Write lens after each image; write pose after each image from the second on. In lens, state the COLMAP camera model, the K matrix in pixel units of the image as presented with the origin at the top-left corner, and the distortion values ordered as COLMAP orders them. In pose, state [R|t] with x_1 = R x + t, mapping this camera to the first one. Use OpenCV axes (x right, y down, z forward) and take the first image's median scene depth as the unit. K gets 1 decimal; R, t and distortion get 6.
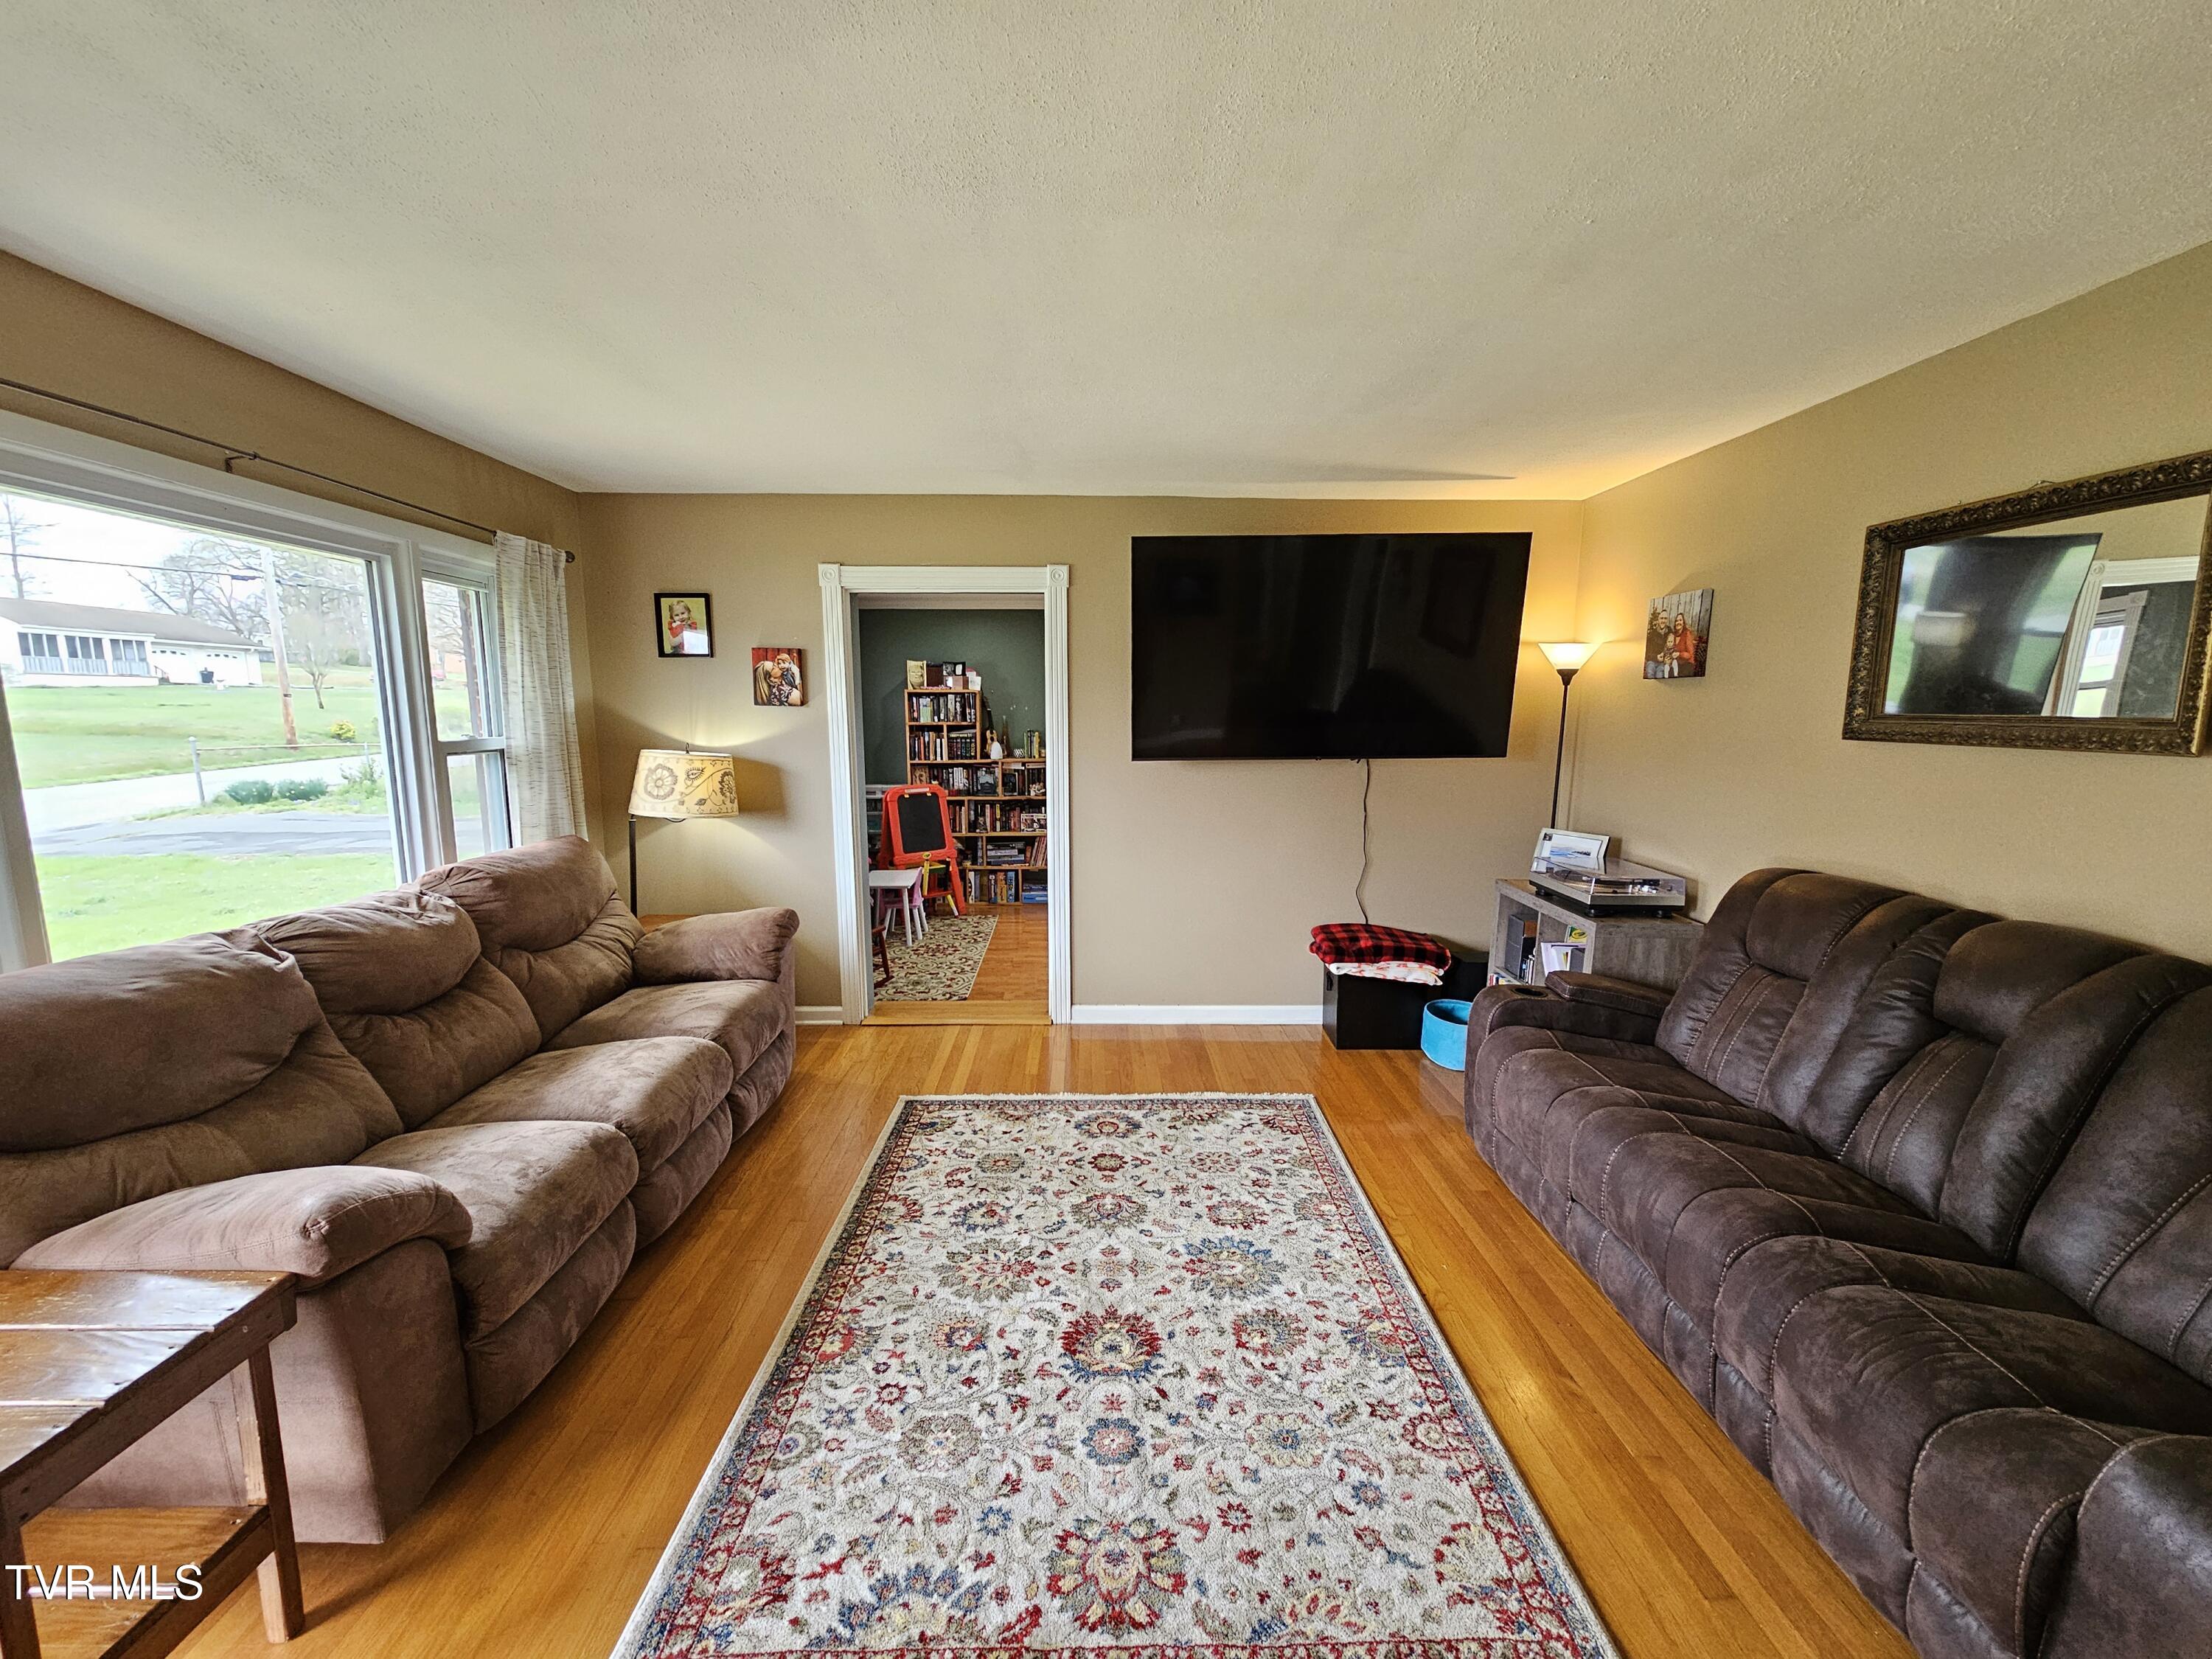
lens RADIAL K [[902.7, 0, 1102.2], [0, 902.7, 838.6], [0, 0, 1]] dist [0.003959, -0.000348]
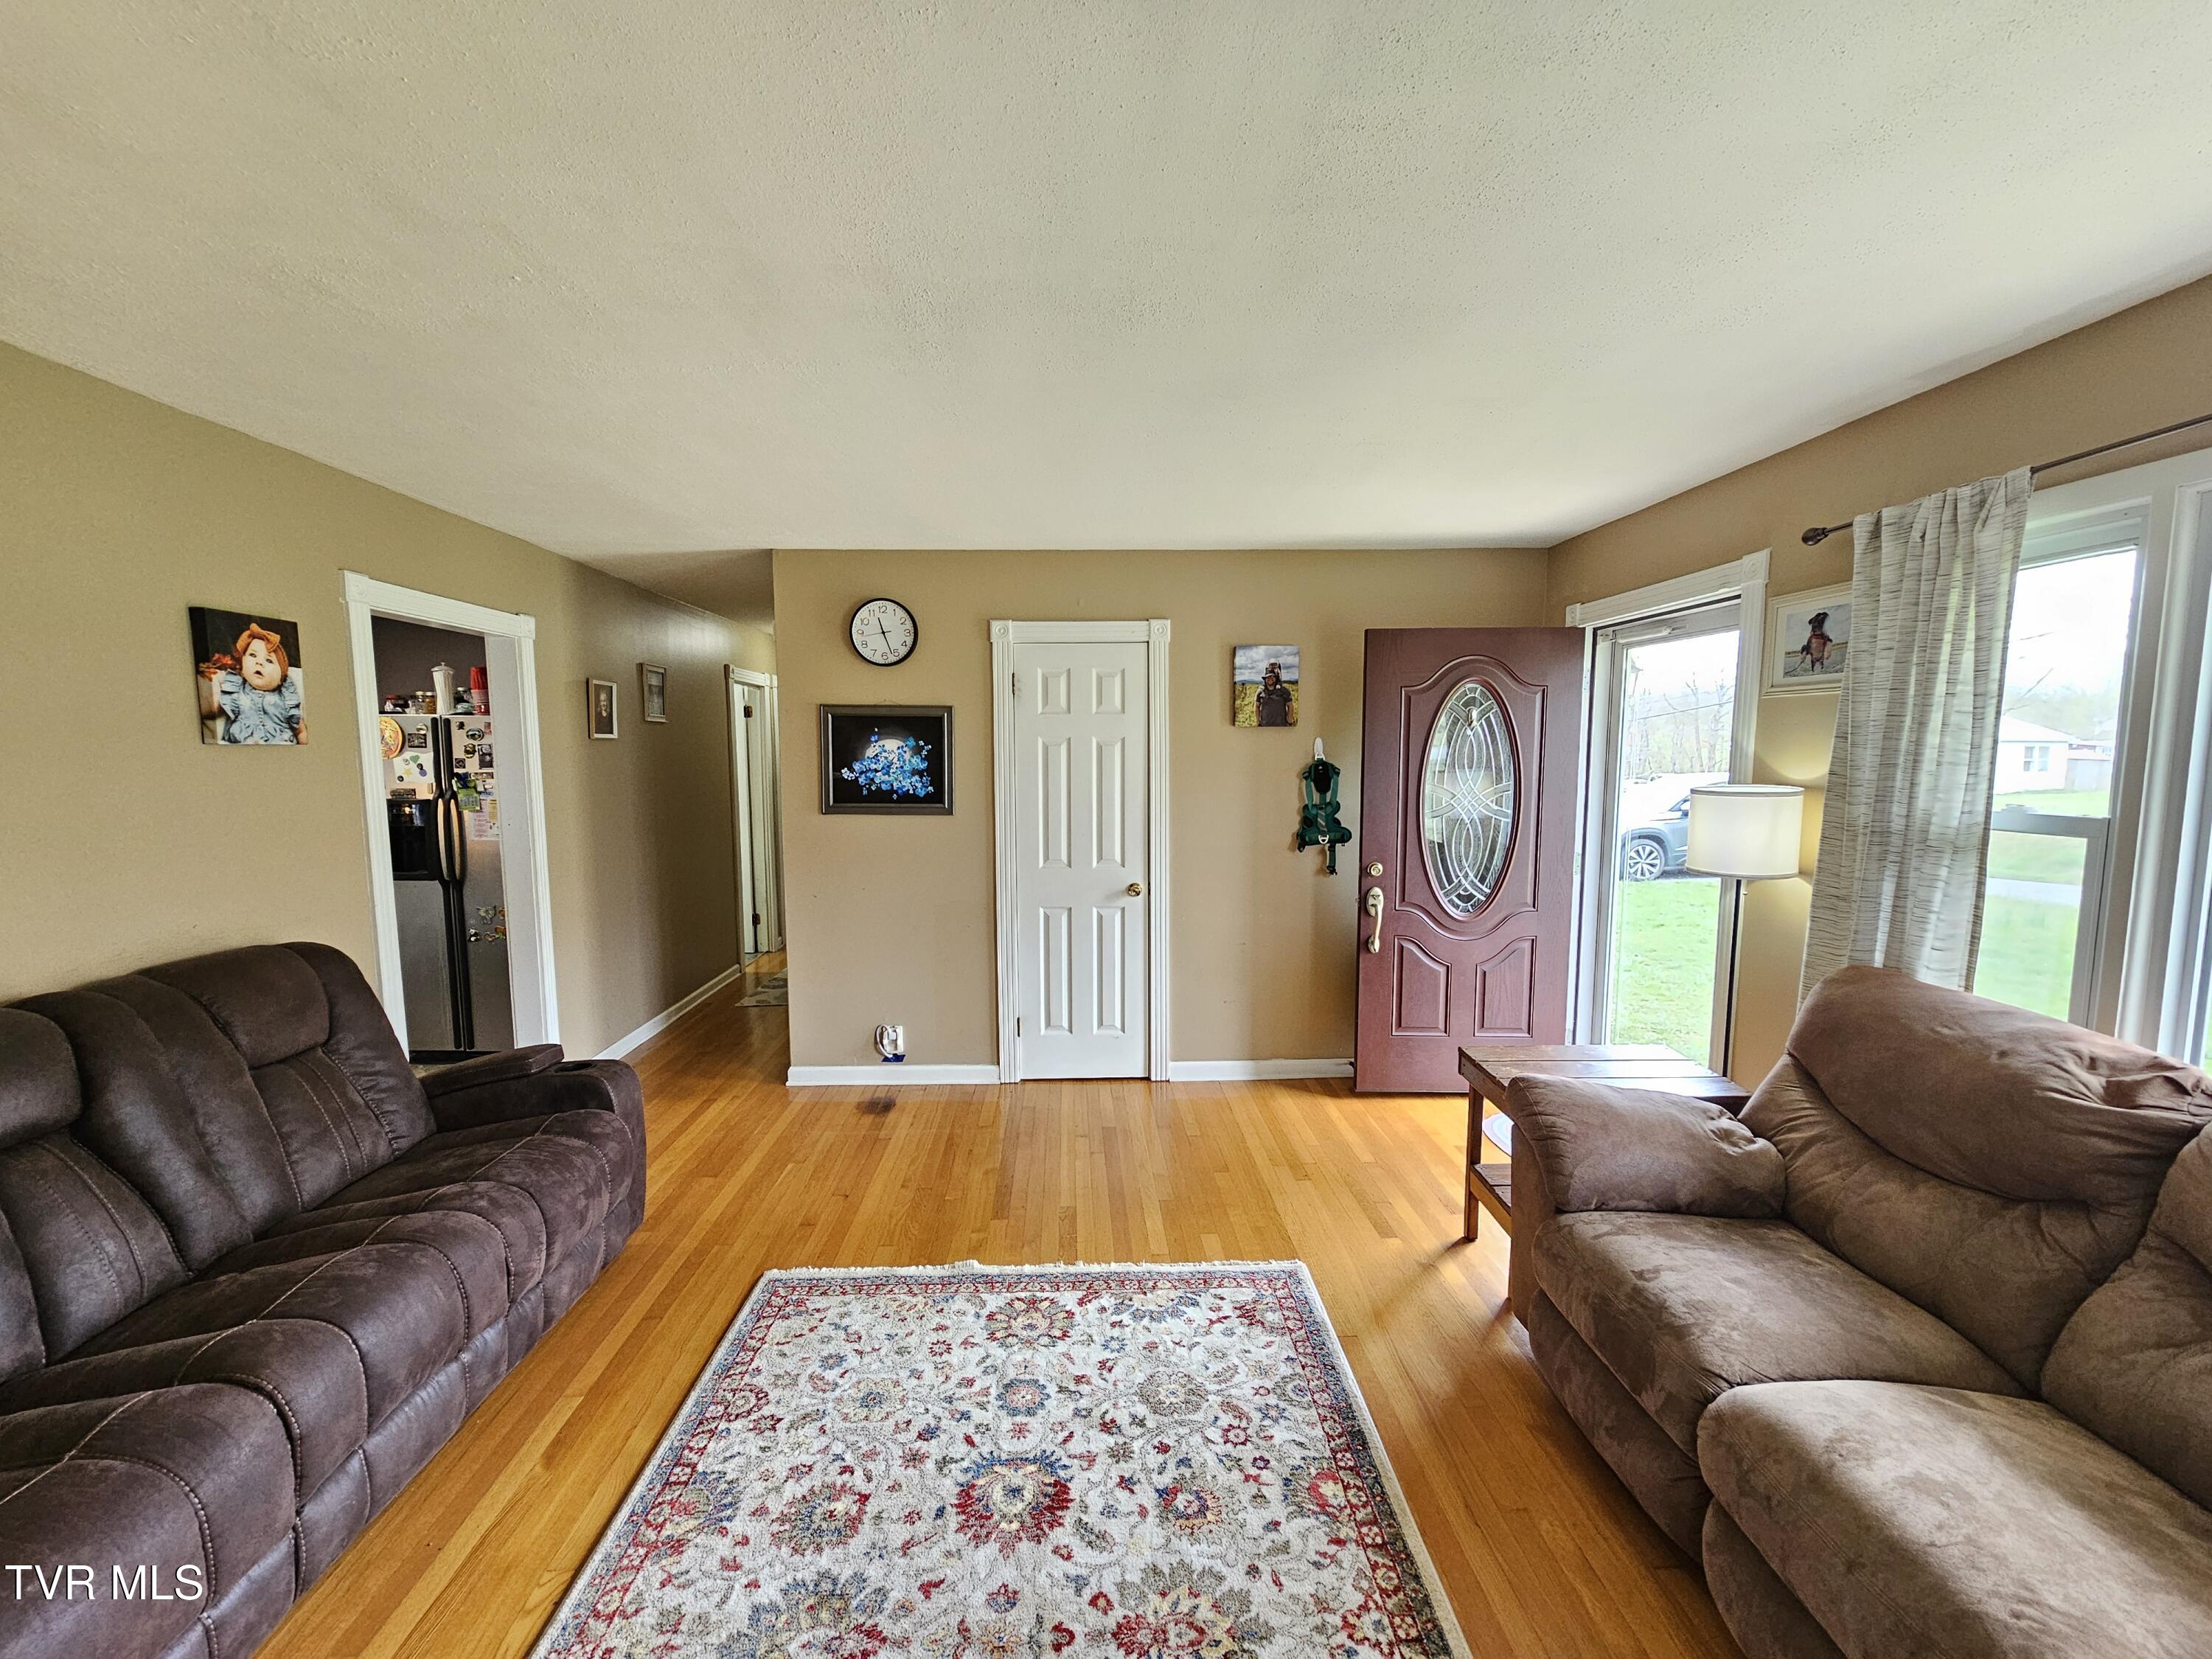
lens RADIAL K [[902.7, 0, 1100.6], [0, 902.7, 843.9], [0, 0, 1]] dist [0.003959, -0.000348]
pose [[-0.999930, 0.001272, -0.011738, -0.060338], [-0.001647, 0.969431, 0.245357, -0.246057], [0.011691, 0.245359, -0.969362, 1.582837]]
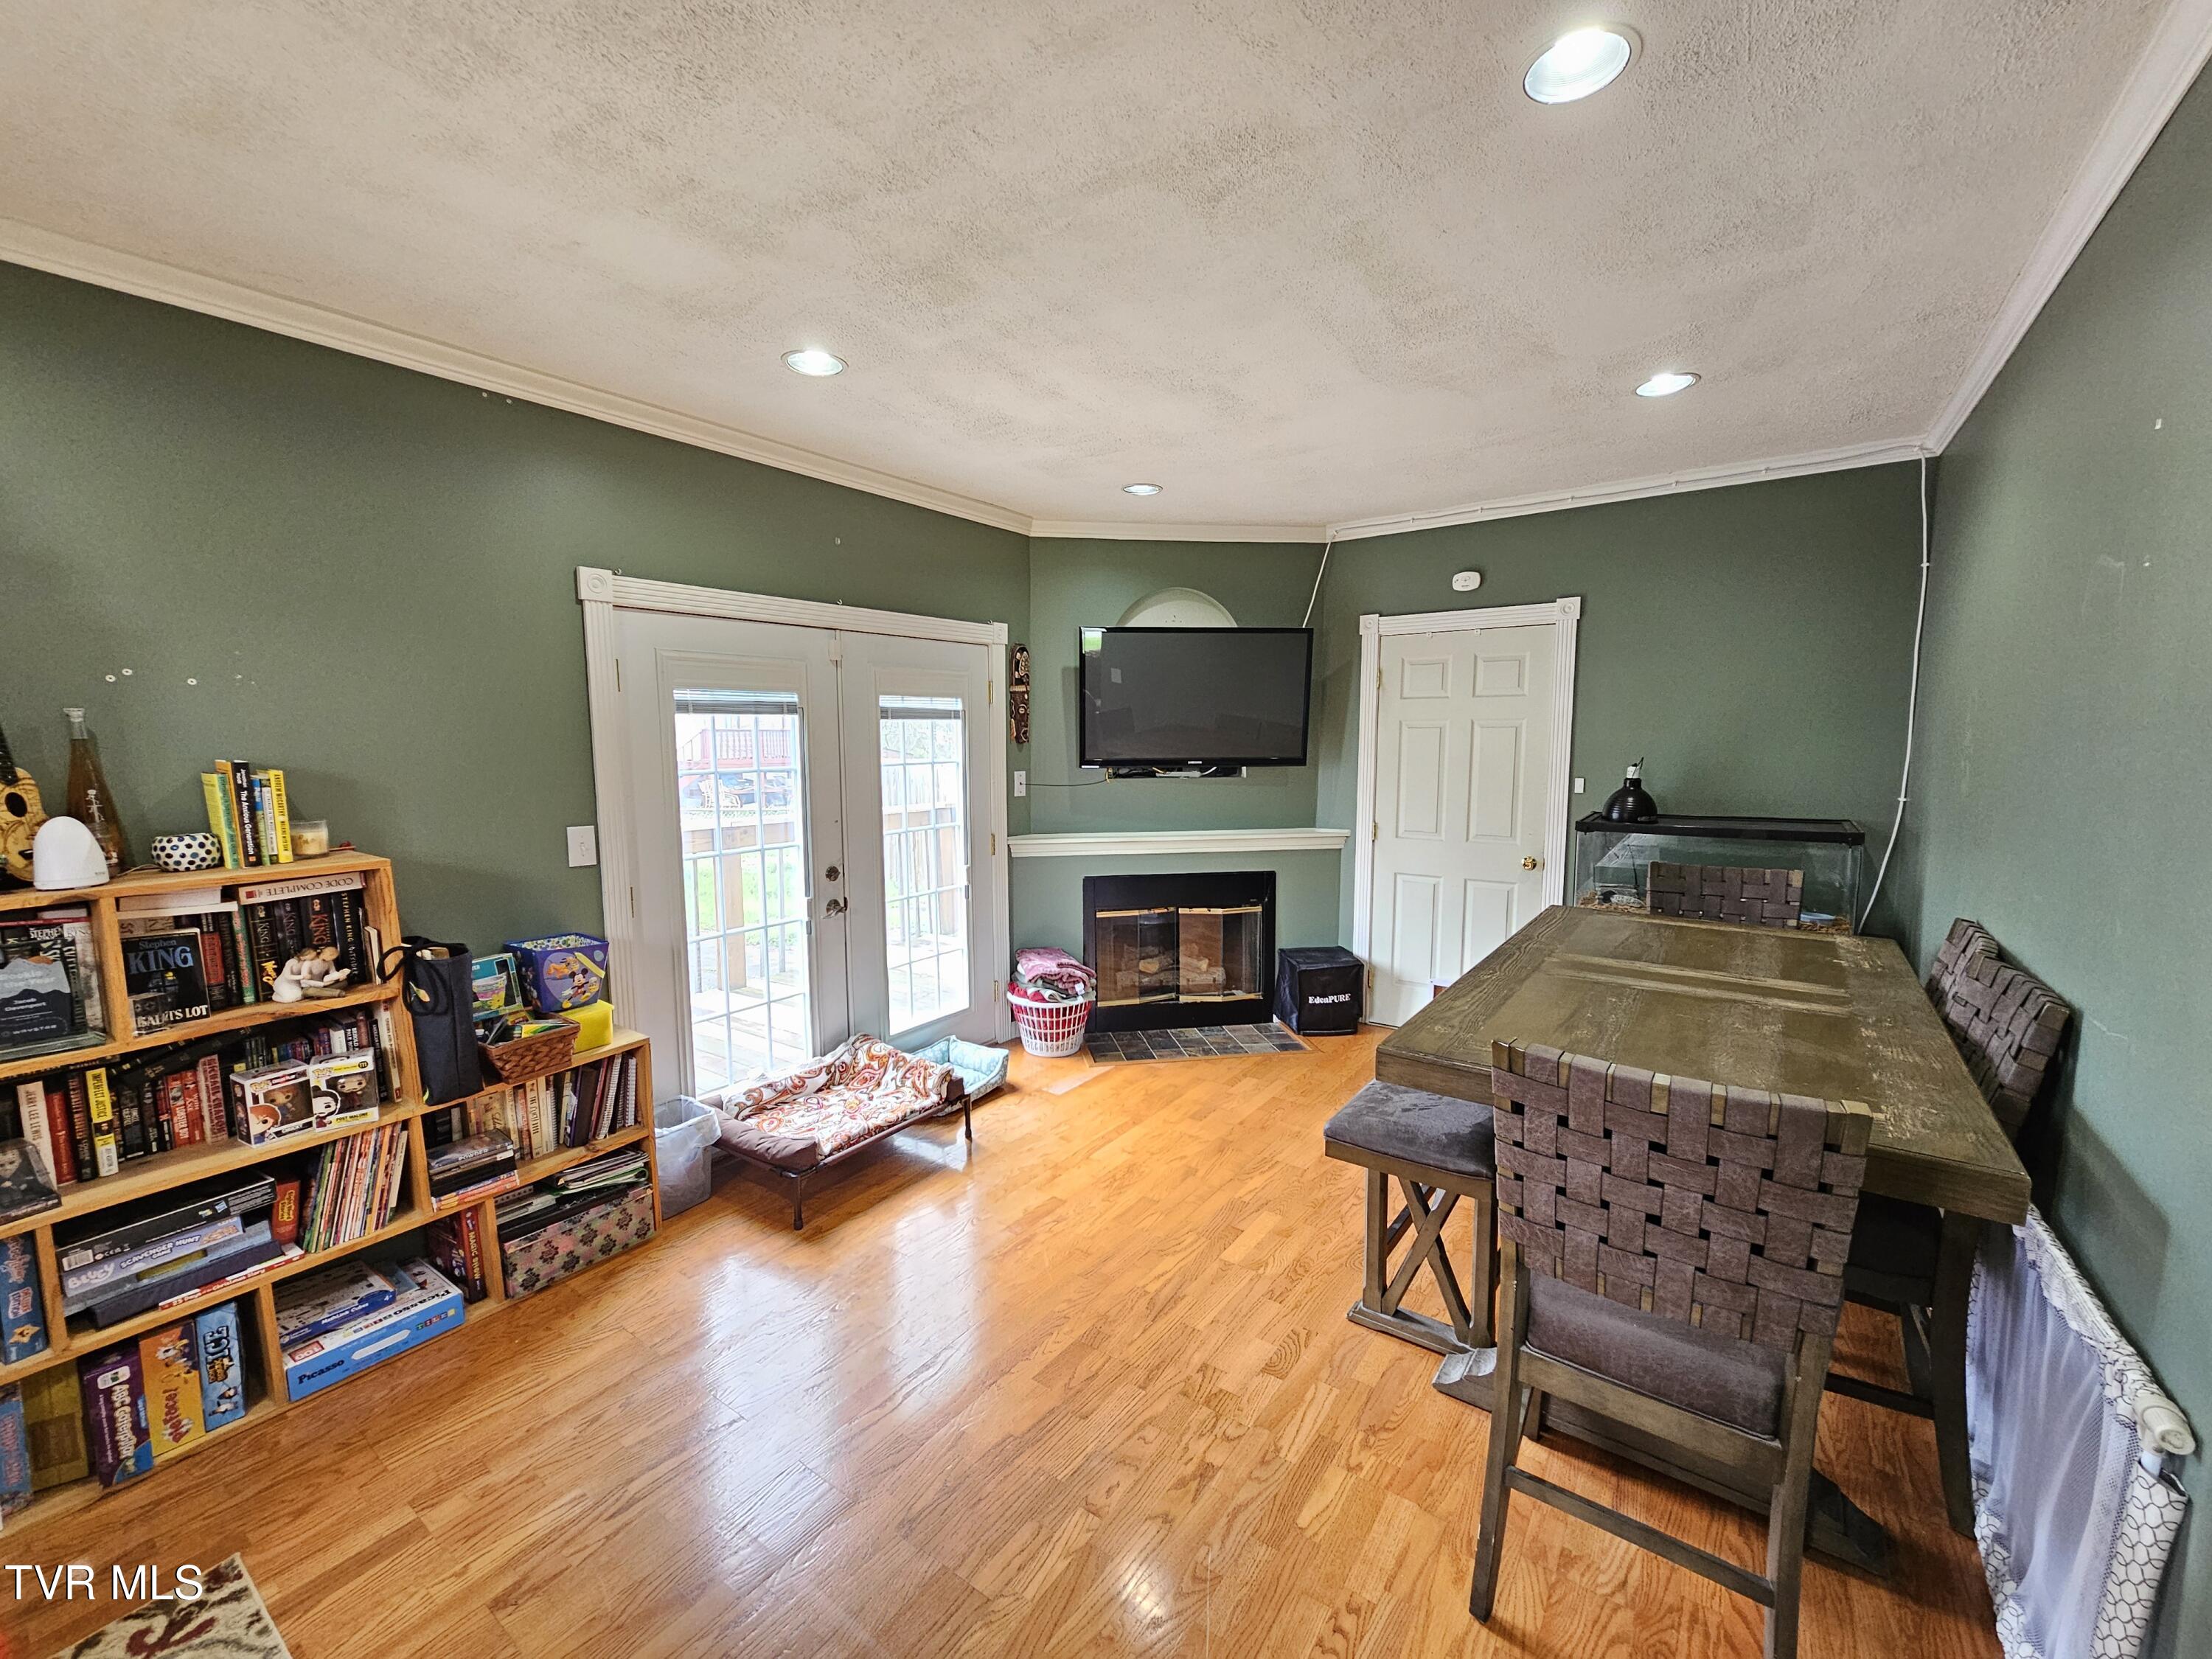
lens RADIAL K [[902.7, 0, 1098.5], [0, 902.7, 831.1], [0, 0, 1]] dist [0.003959, -0.000348]
pose [[0.597591, -0.094356, 0.796230, -0.477664], [0.122937, 0.992092, 0.025299, -0.249383], [-0.792320, 0.082768, 0.604465, 2.115372]]
